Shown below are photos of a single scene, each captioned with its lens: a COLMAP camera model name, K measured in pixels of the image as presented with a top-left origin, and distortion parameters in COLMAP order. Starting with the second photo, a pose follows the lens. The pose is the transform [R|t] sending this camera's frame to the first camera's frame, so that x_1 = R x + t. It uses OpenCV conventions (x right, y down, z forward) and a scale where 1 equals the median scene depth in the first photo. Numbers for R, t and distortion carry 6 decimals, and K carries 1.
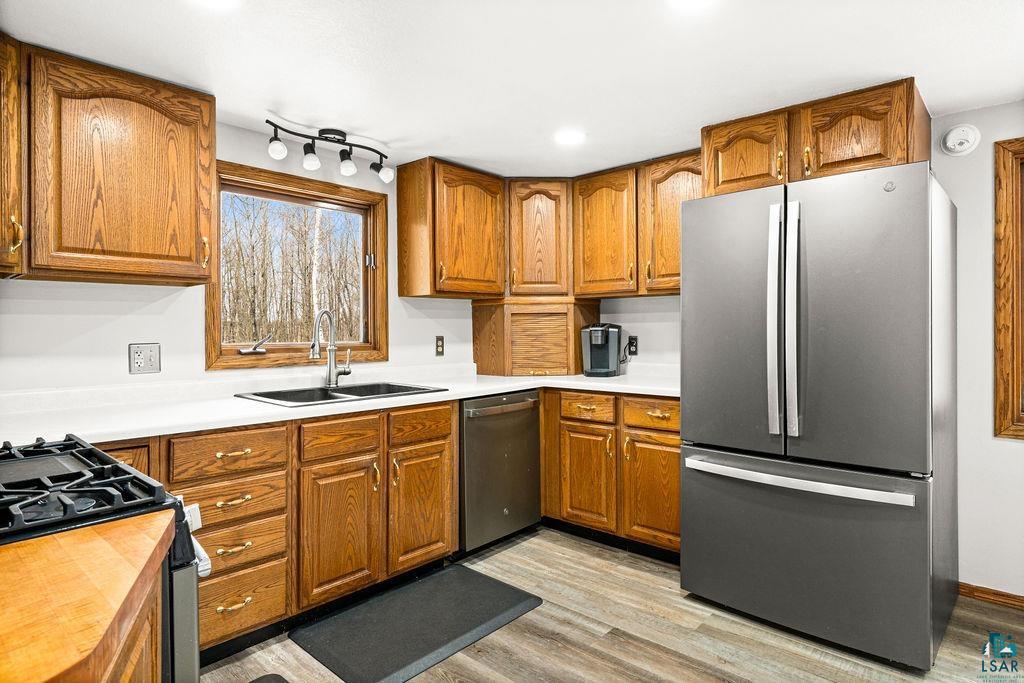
lens RADIAL K [[580.9, 0, 507.6], [0, 580.9, 330.6], [0, 0, 1]] dist [0.002669, 0.003137]
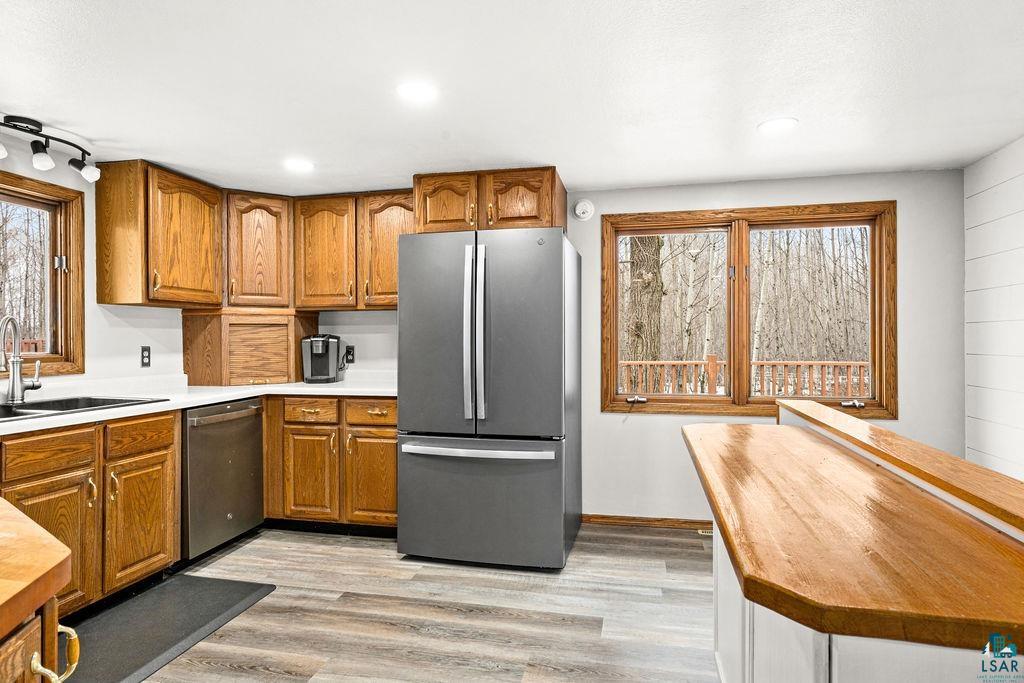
lens RADIAL K [[580.9, 0, 512.2], [0, 580.9, 341.1], [0, 0, 1]] dist [0.002669, 0.003137]
pose [[0.868745, 0.001642, 0.495256, -0.090365], [-0.000818, 0.999998, -0.001880, 0.002879], [-0.495258, 0.001228, 0.868745, -0.163353]]
